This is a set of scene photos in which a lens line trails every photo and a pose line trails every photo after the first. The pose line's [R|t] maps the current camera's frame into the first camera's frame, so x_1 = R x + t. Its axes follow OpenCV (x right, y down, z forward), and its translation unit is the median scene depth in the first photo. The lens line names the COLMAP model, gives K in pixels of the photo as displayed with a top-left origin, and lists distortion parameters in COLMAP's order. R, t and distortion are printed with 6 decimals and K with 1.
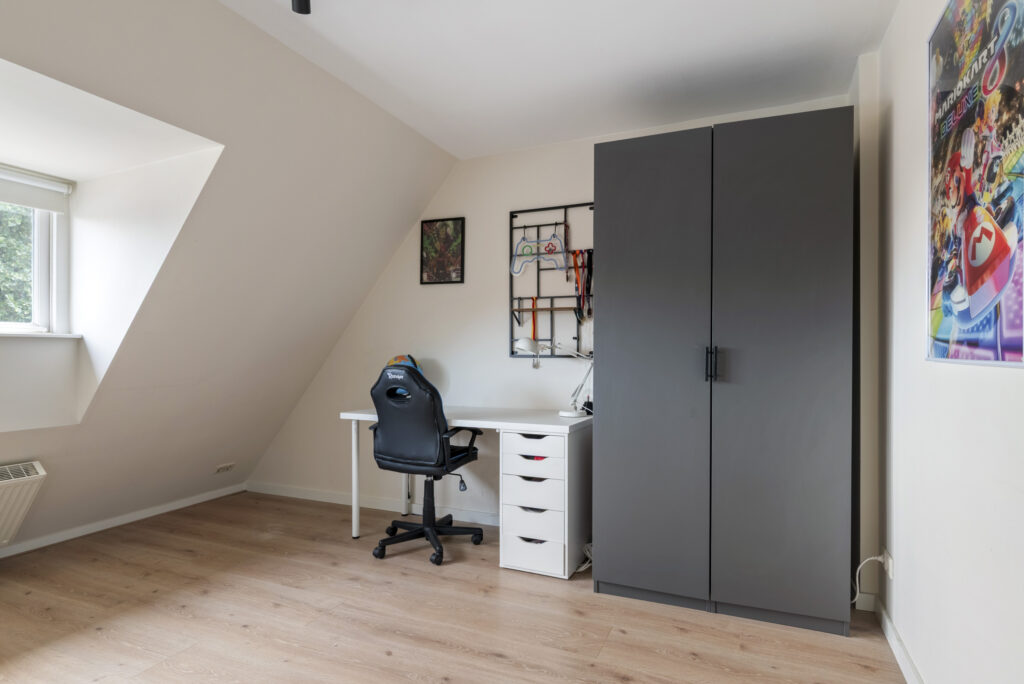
lens RADIAL K [[537.2, 0, 517.6], [0, 537.2, 354.9], [0, 0, 1]] dist [-0.001169, -0.000627]
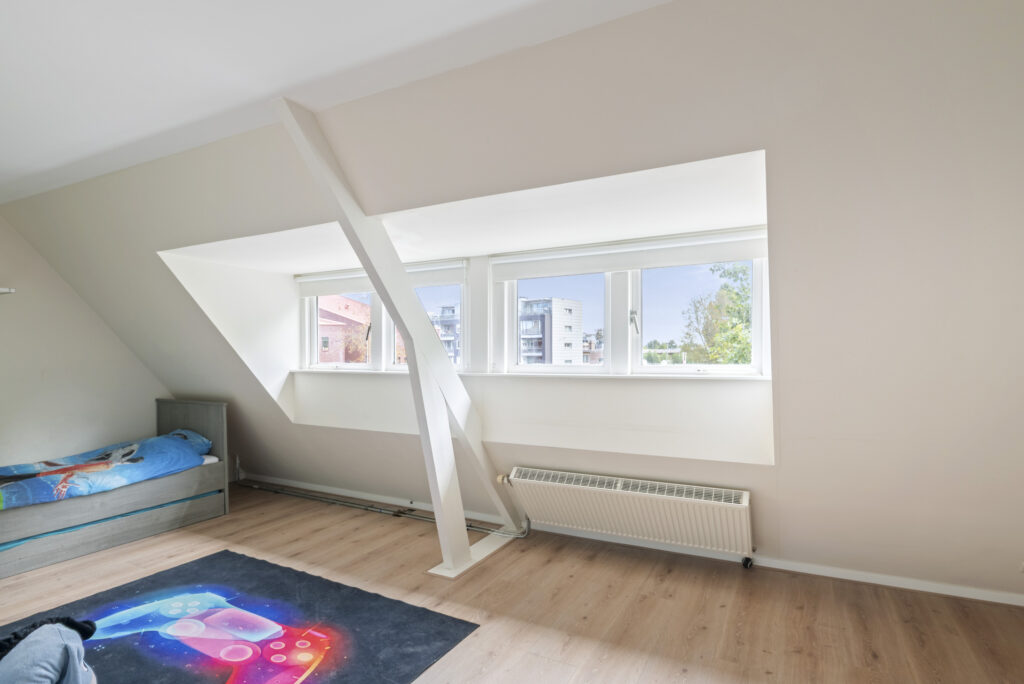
lens RADIAL K [[531.8, 0, 512.0], [0, 531.8, 342.0], [0, 0, 1]] dist [-0.001541, 0.000280]
pose [[-0.079758, -0.015949, -0.996687, 0.194312], [0.009601, 0.999813, -0.016768, -0.076953], [0.996768, -0.010907, -0.079590, 0.511394]]
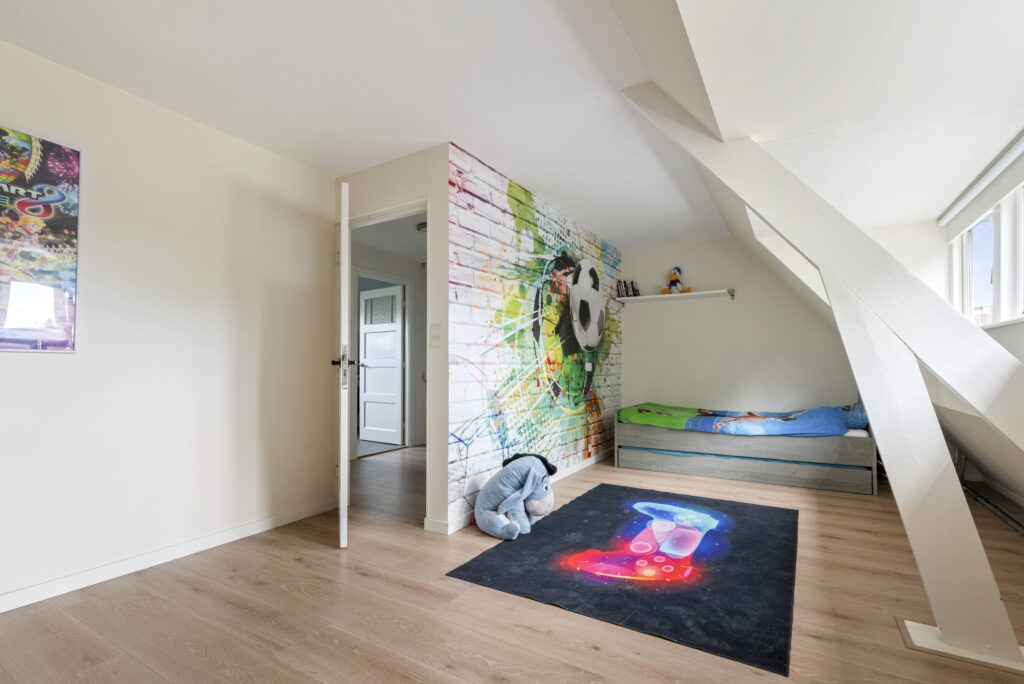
lens RADIAL K [[475.4, 0, 516.5], [0, 475.4, 363.1], [0, 0, 1]] dist [-0.000396, -0.000093]
pose [[-0.992348, 0.002013, 0.123456, -0.408026], [0.000931, 0.999961, -0.008819, 0.028418], [-0.123469, -0.008636, -0.992311, 0.910264]]
